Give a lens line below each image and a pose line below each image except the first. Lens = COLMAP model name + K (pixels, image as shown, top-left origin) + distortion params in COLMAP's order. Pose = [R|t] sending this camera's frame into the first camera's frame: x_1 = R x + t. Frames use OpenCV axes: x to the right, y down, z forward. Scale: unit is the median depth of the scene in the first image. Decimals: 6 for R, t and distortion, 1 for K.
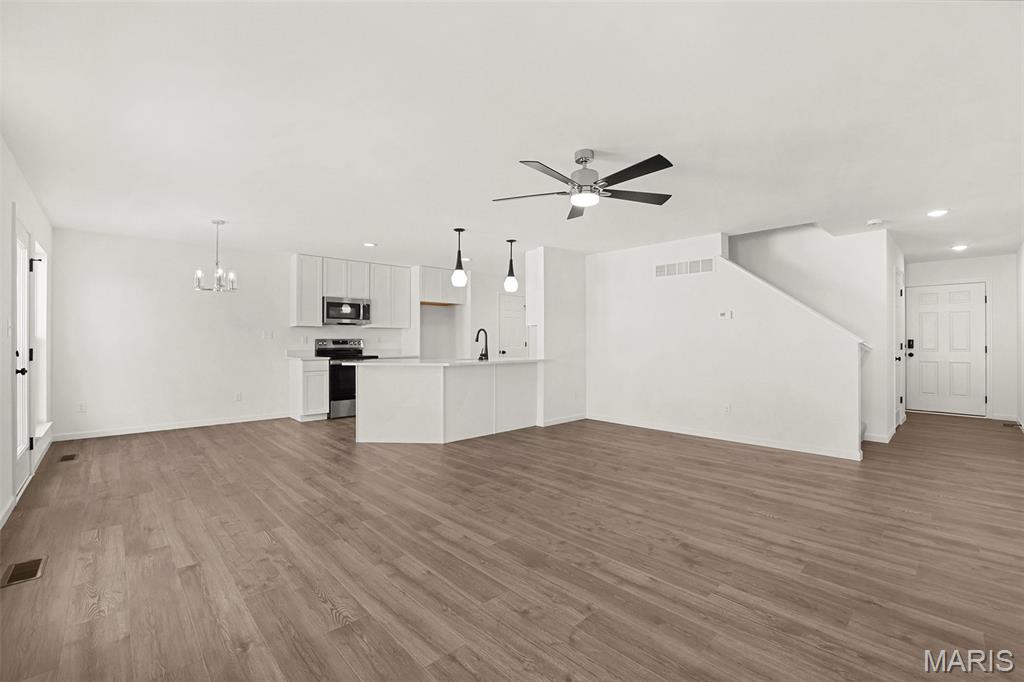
lens RADIAL K [[445.5, 0, 519.7], [0, 445.5, 337.1], [0, 0, 1]] dist [-0.053391, 0.019933]
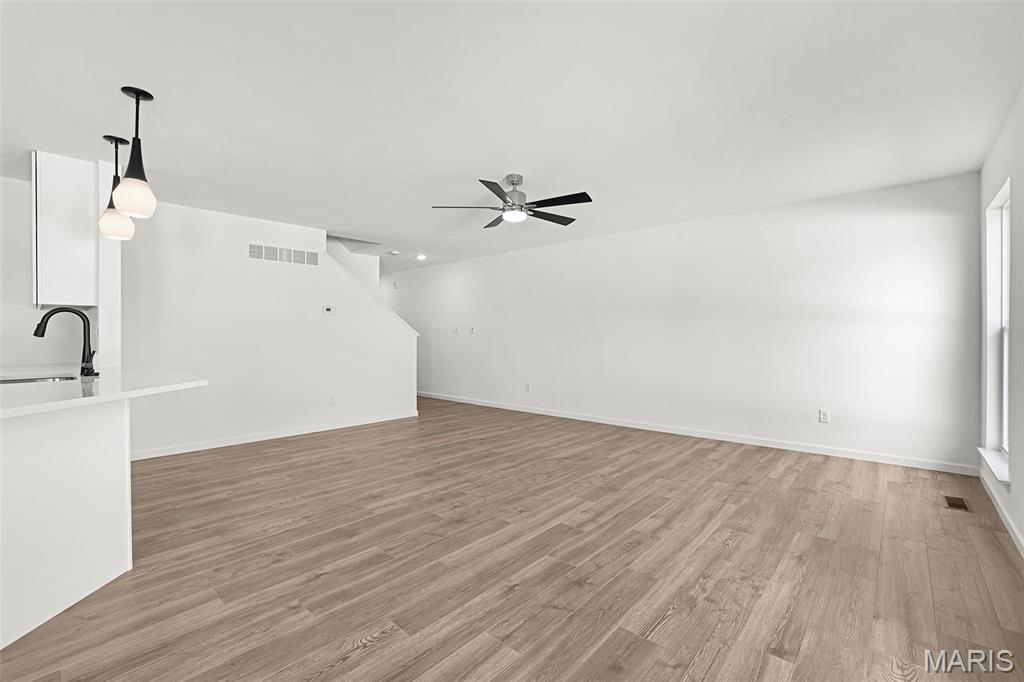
lens RADIAL K [[445.5, 0, 519.7], [0, 445.5, 337.1], [0, 0, 1]] dist [-0.053391, 0.019933]
pose [[-0.088356, -0.003508, 0.996083, -1.087950], [-0.005170, 0.999982, 0.003063, 0.013392], [-0.996076, -0.004879, -0.088372, 1.135544]]
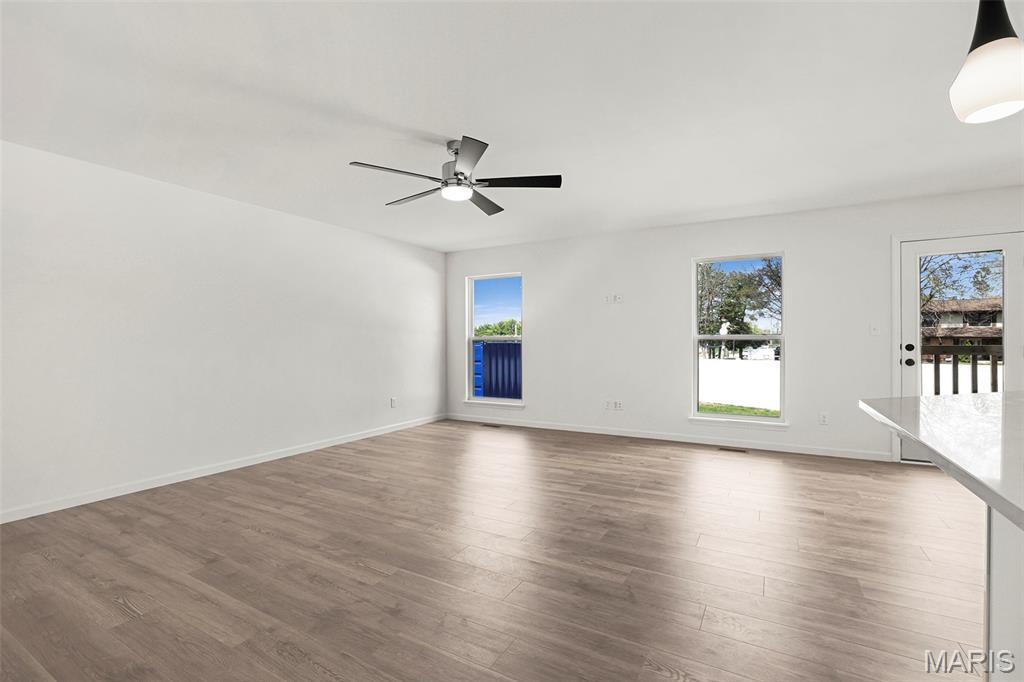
lens RADIAL K [[445.5, 0, 519.7], [0, 445.5, 337.1], [0, 0, 1]] dist [-0.053391, 0.019933]
pose [[-0.954338, 0.000436, -0.298728, 0.315422], [0.007057, 0.999753, -0.021084, 0.035441], [0.298645, -0.022229, -0.954105, 2.018403]]
